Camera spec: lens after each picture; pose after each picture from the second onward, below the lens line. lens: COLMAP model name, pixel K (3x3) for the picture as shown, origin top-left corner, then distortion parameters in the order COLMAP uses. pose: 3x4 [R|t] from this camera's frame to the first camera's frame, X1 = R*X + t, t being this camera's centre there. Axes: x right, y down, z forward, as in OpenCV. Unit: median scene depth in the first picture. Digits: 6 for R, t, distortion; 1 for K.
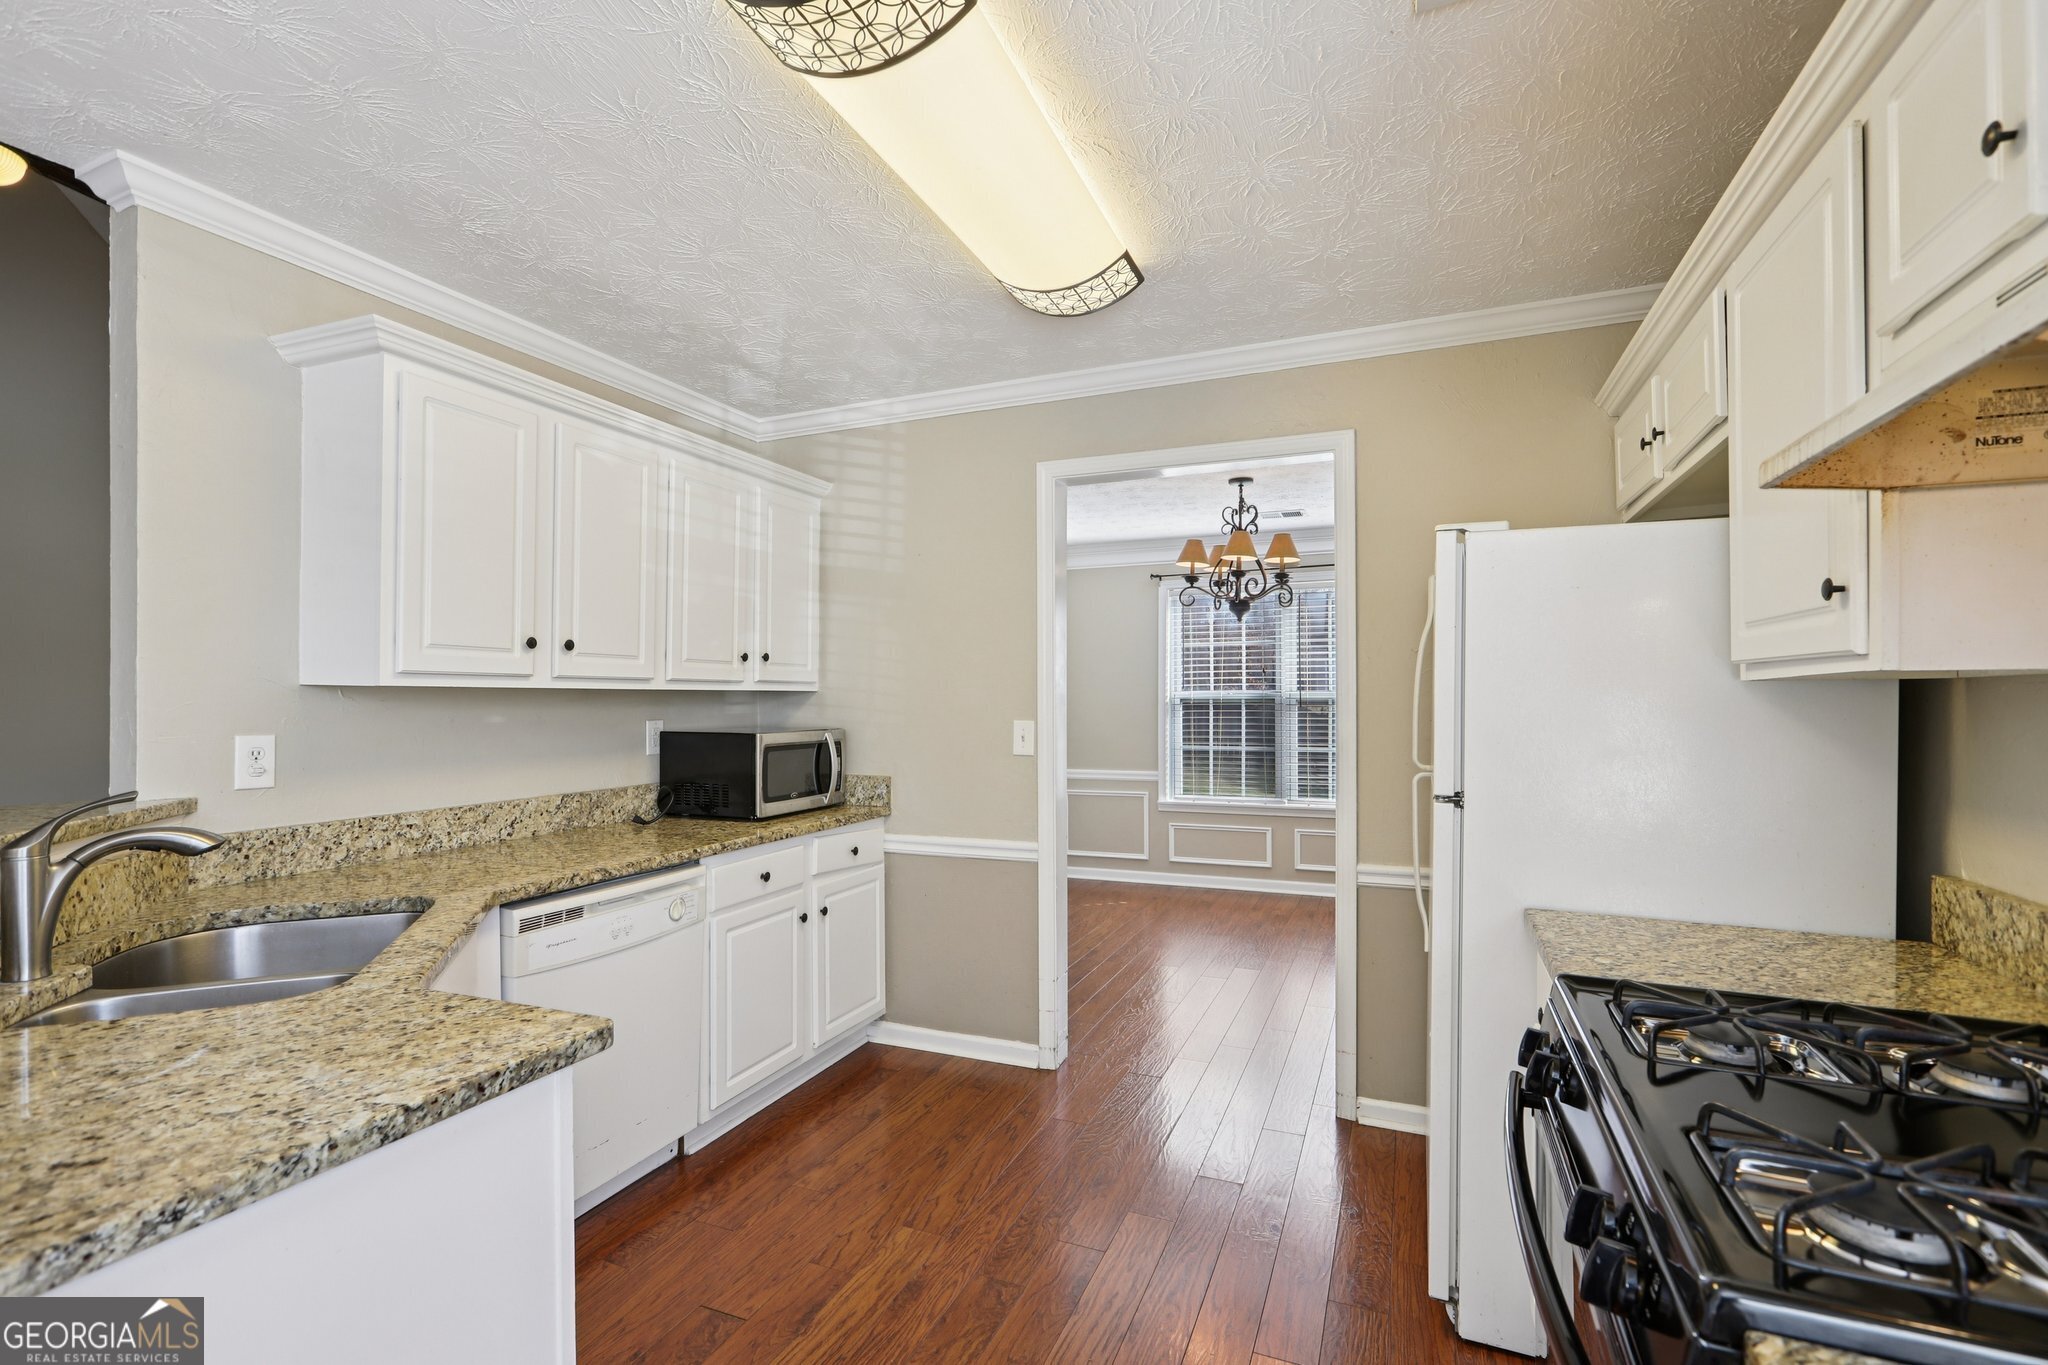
lens RADIAL K [[922.7, 0, 1020.2], [0, 922.7, 697.1], [0, 0, 1]] dist [0.001011, 0.000616]
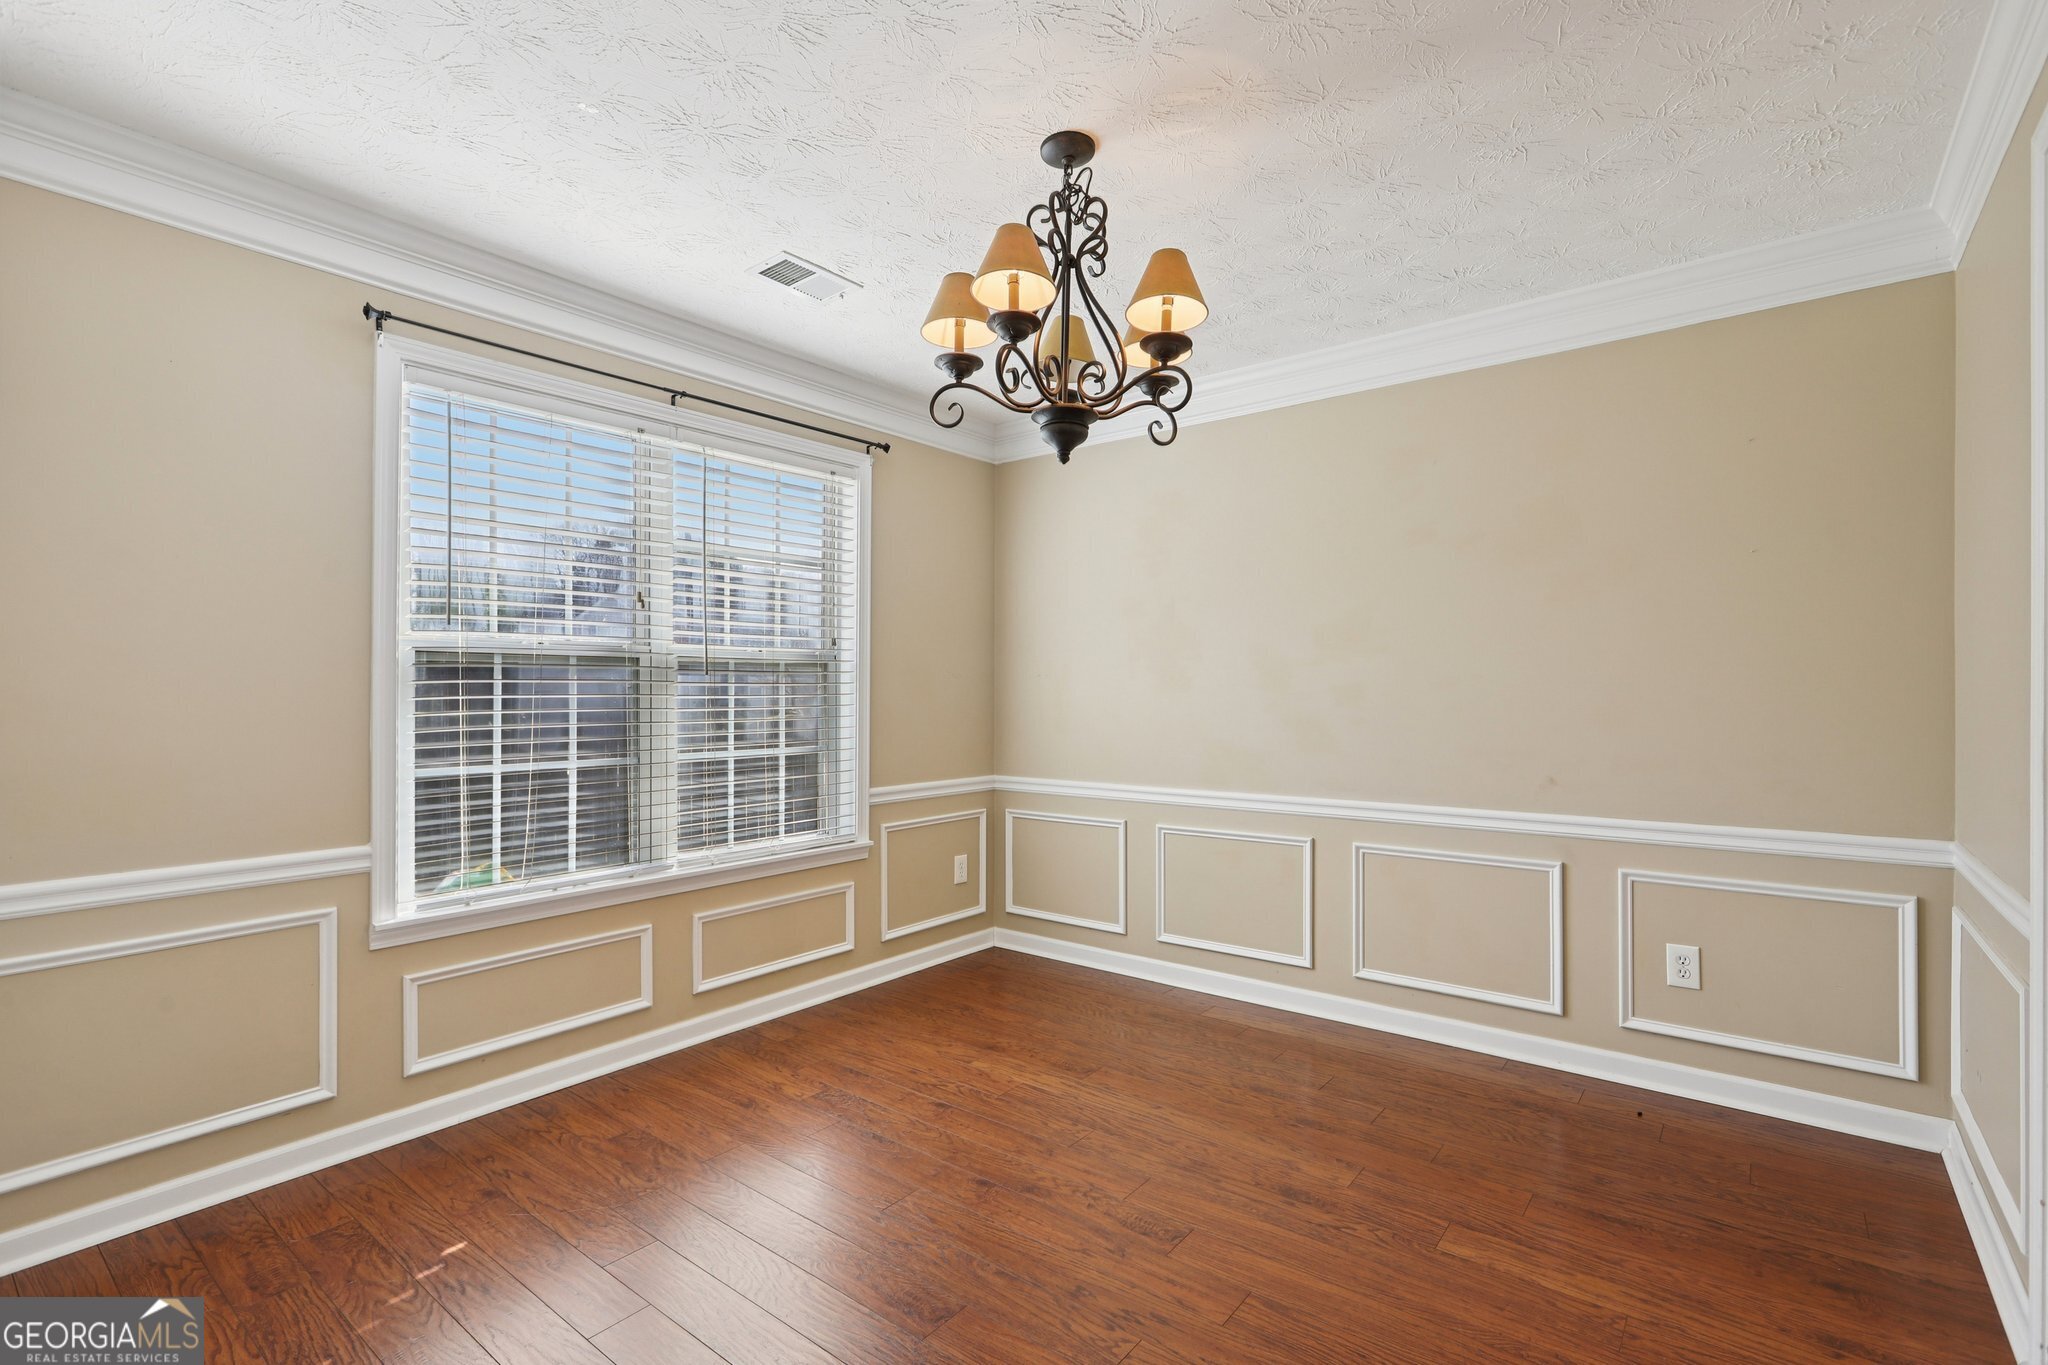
lens RADIAL K [[940.7, 0, 1025.1], [0, 940.7, 687.4], [0, 0, 1]] dist [0.003784, 0.001206]
pose [[0.268506, 0.010150, 0.963224, -0.252438], [0.002430, 0.999934, -0.011214, 0.040705], [-0.963275, 0.005352, 0.268464, 1.140335]]
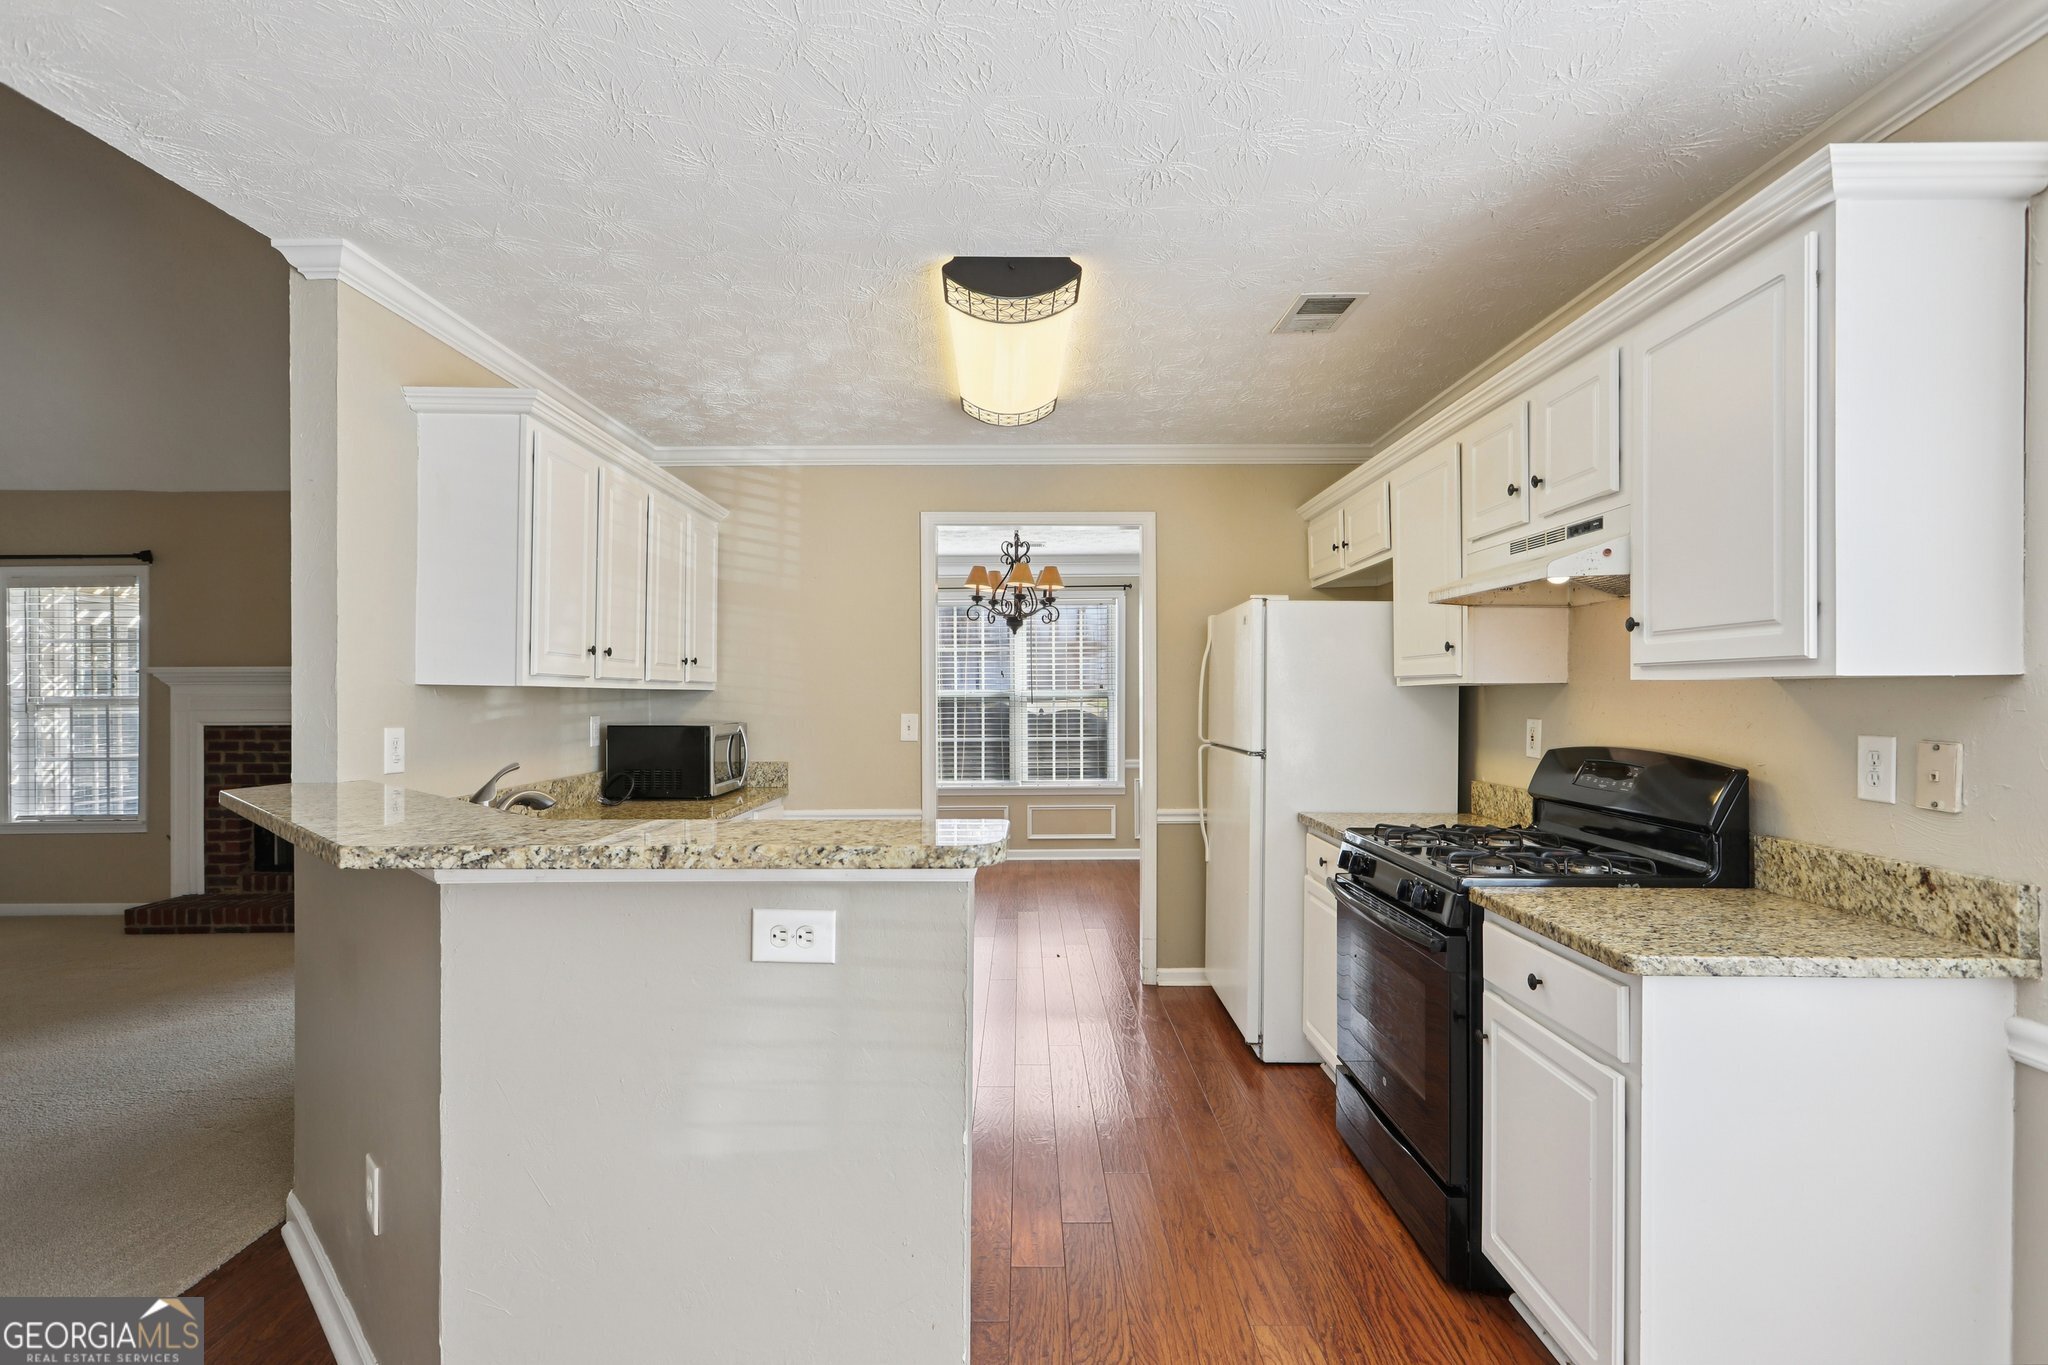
lens RADIAL K [[968.0, 0, 1022.9], [0, 968.0, 696.8], [0, 0, 1]] dist [-0.001665, 0.001569]
pose [[0.920254, -0.000689, 0.391321, -0.329592], [0.000283, 0.999999, 0.001095, 0.000762], [-0.391321, -0.000897, 0.920254, -0.251771]]
